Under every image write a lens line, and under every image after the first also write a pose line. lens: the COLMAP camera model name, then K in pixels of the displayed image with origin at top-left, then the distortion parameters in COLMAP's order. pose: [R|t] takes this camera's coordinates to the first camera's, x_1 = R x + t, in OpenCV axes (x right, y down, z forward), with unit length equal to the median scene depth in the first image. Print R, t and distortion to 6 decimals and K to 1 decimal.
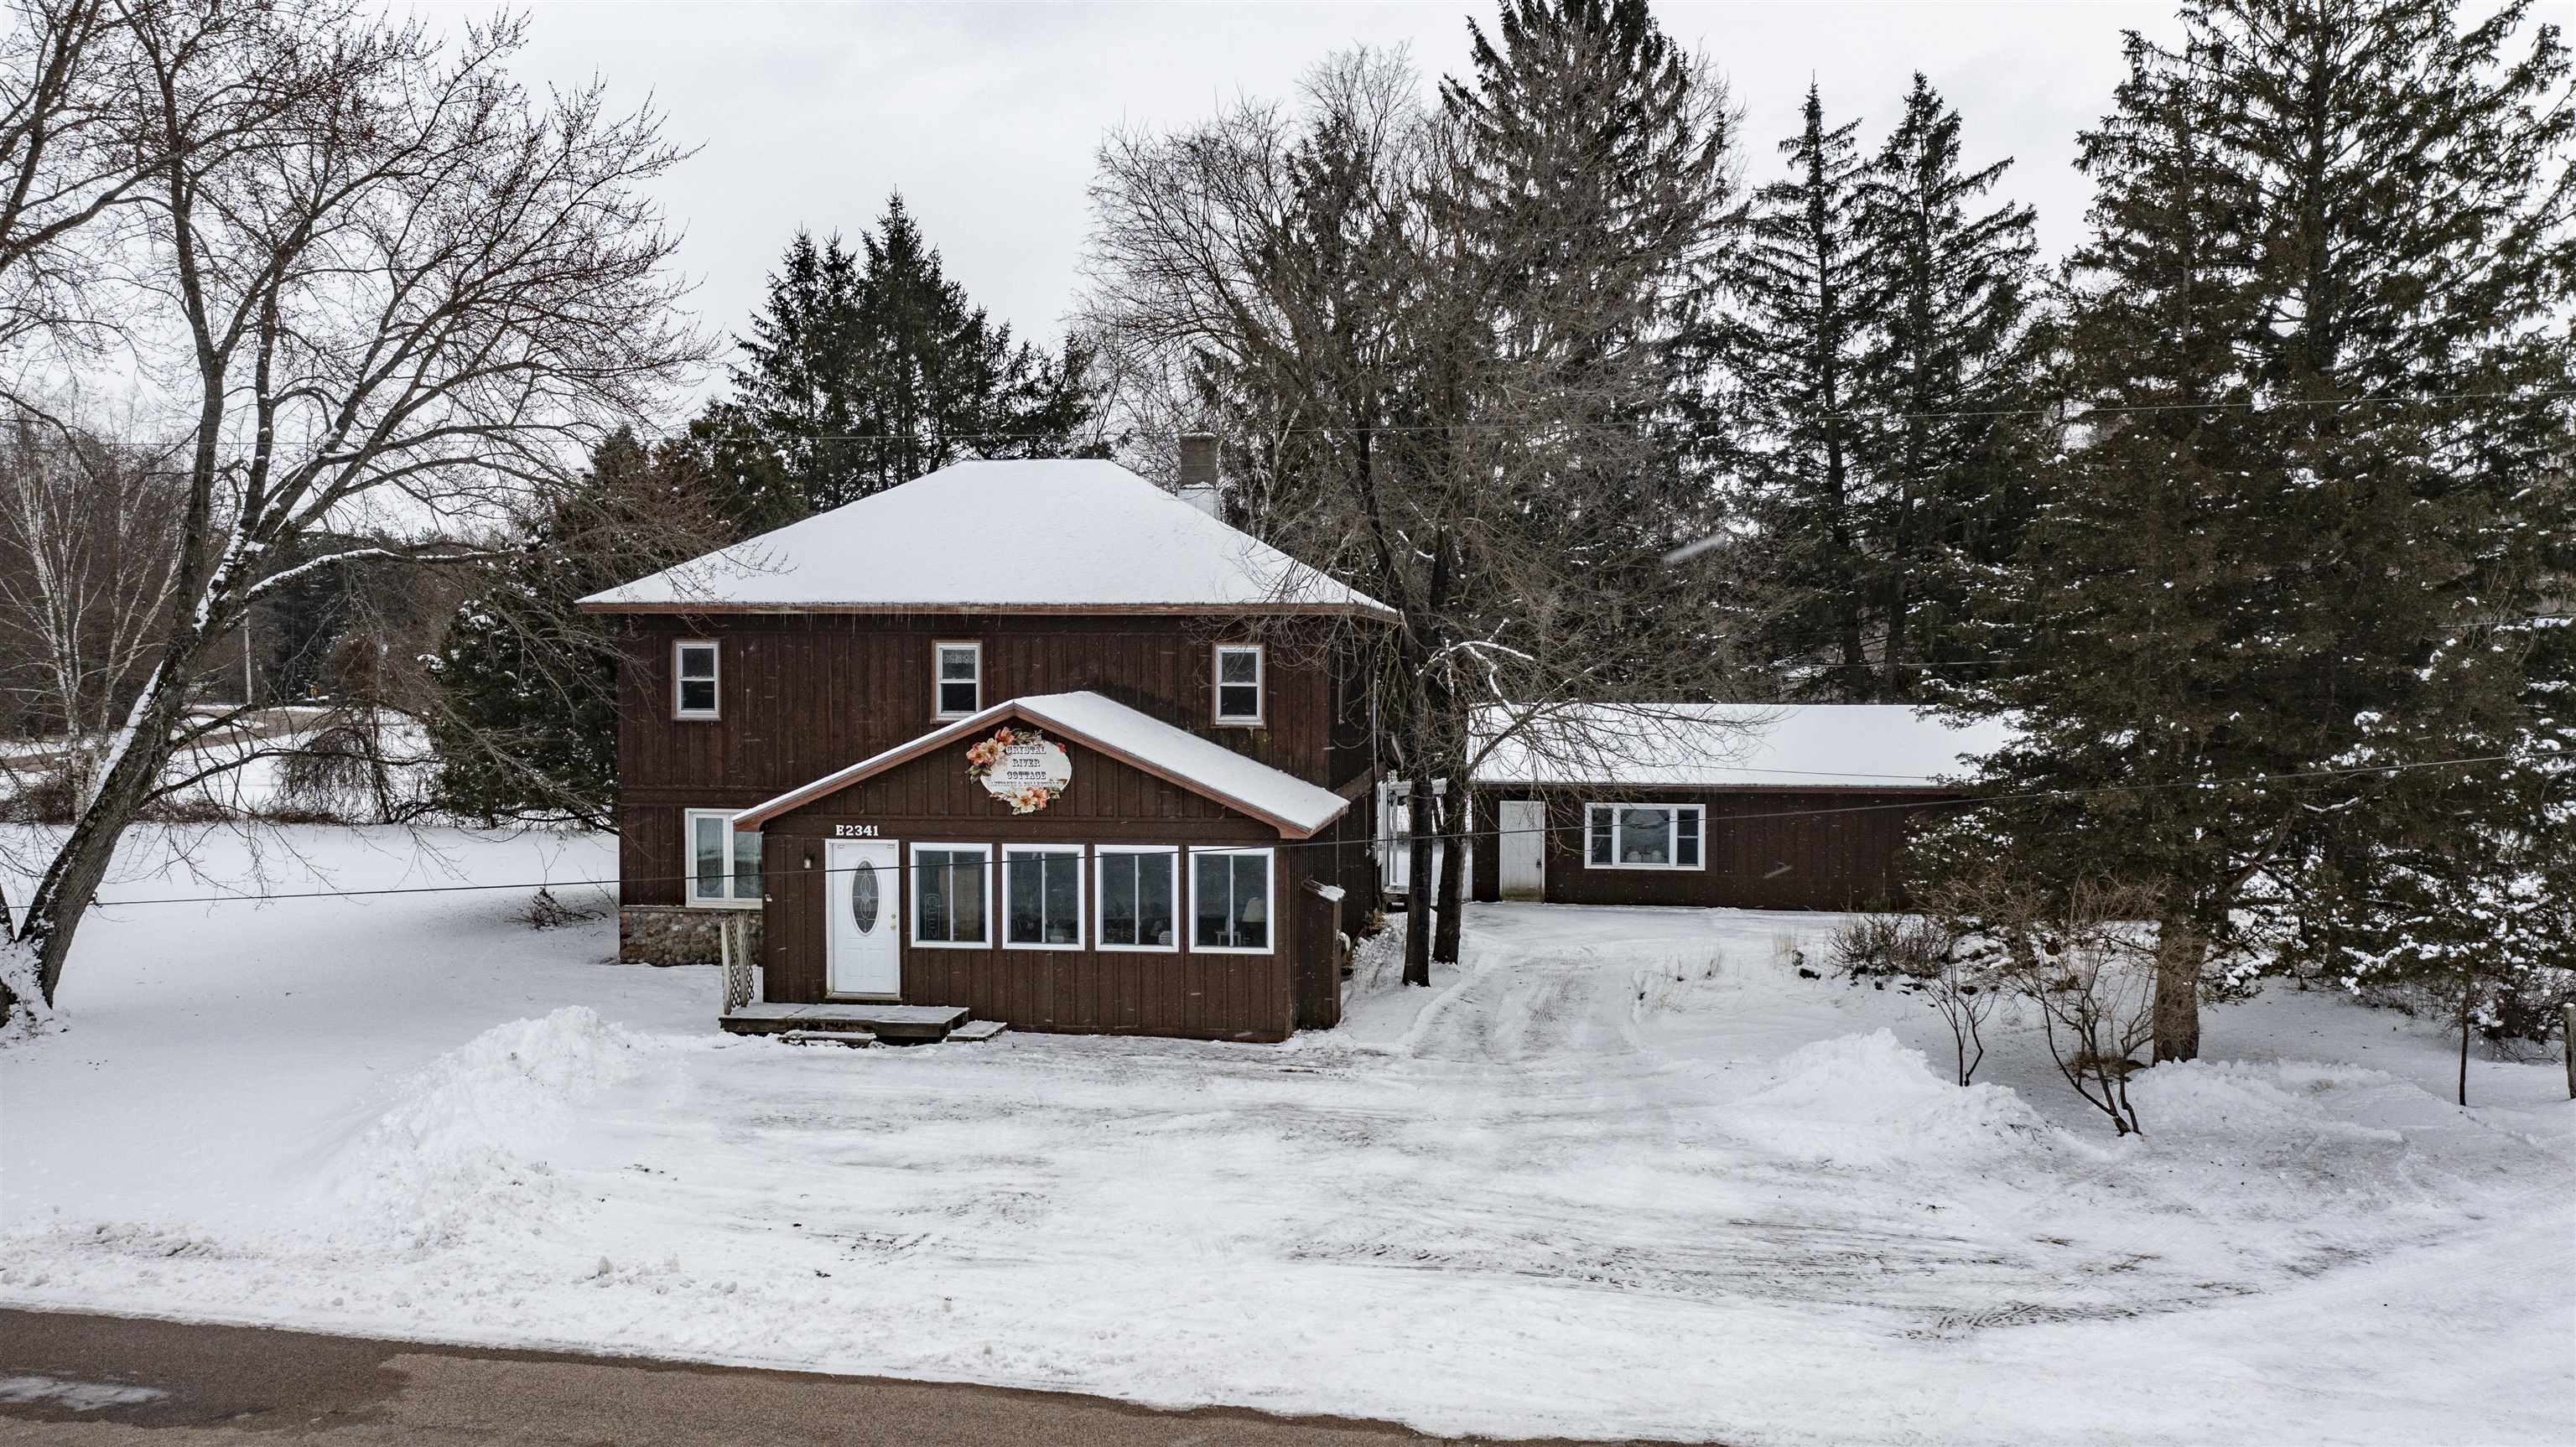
lens RADIAL K [[2024.9, 0, 1283.1], [0, 2024.9, 720.3], [0, 0, 1]] dist [-0.009408, -0.006992]
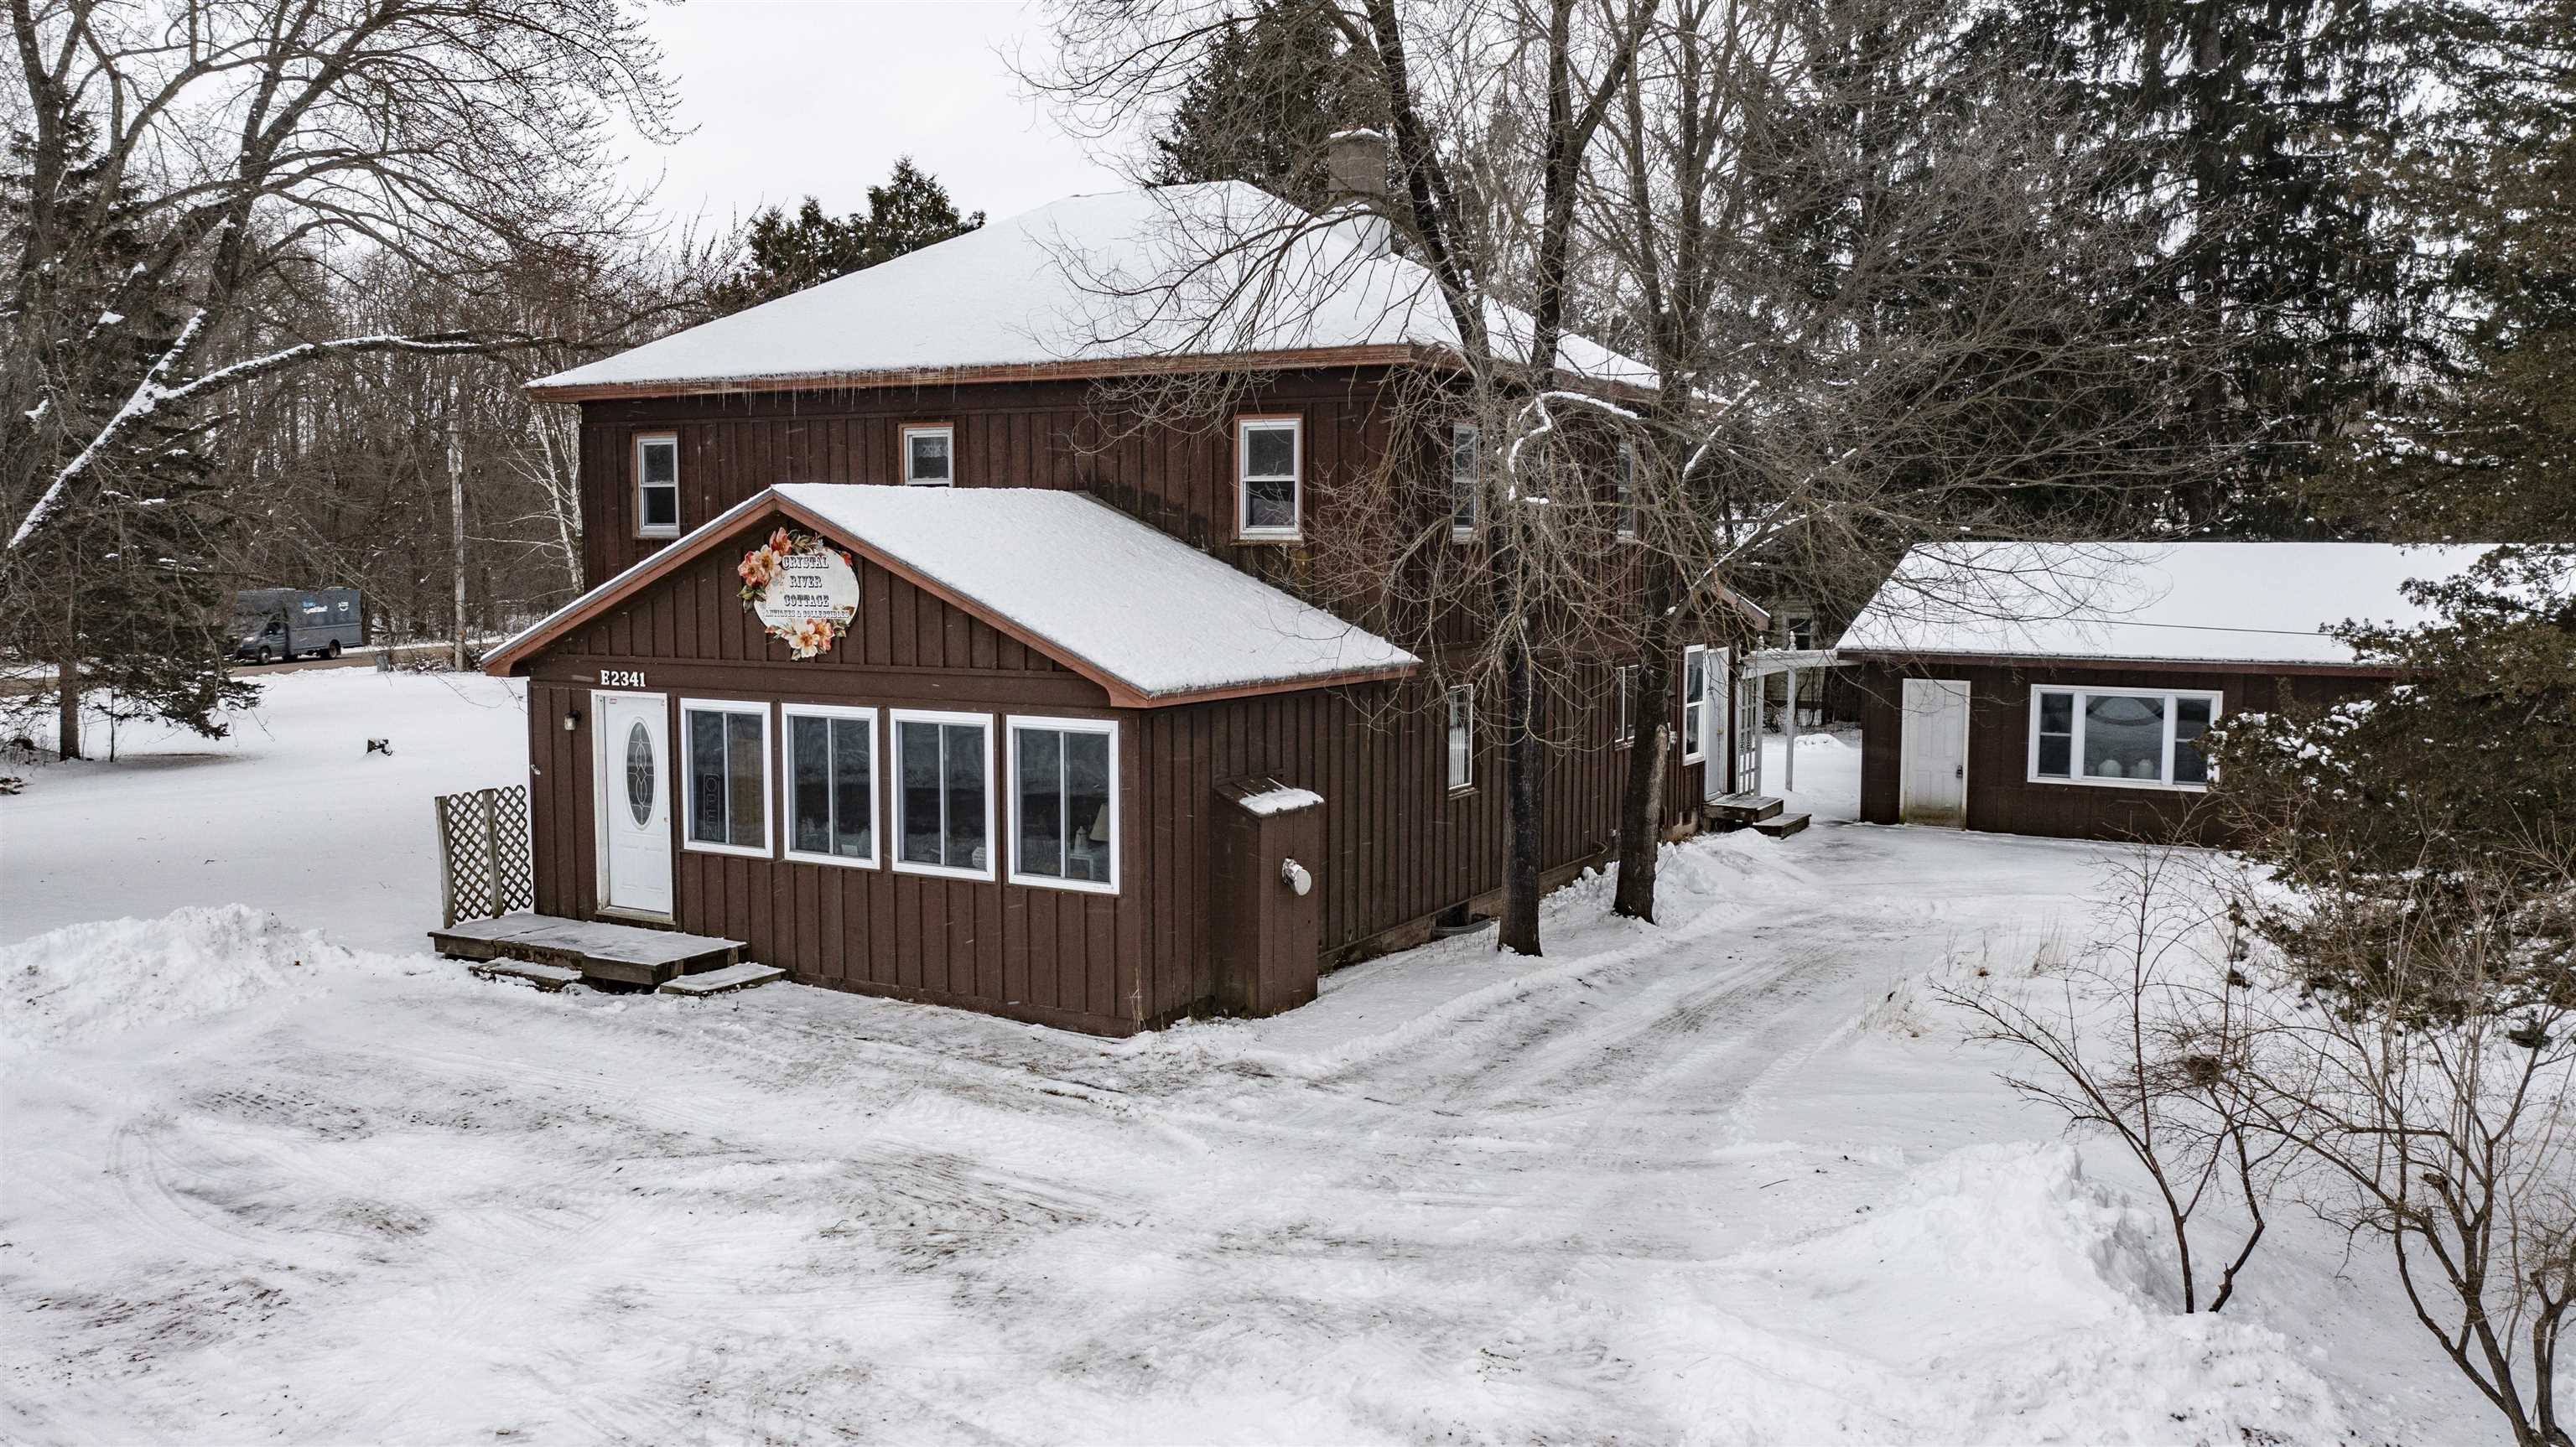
lens RADIAL K [[2024.9, 0, 1283.1], [0, 2024.9, 720.3], [0, 0, 1]] dist [-0.009408, -0.006992]
pose [[0.926378, 0.032583, -0.375183, 0.276638], [-0.011675, 0.998256, 0.057868, 0.027082], [0.376414, -0.049227, 0.925143, 0.461760]]
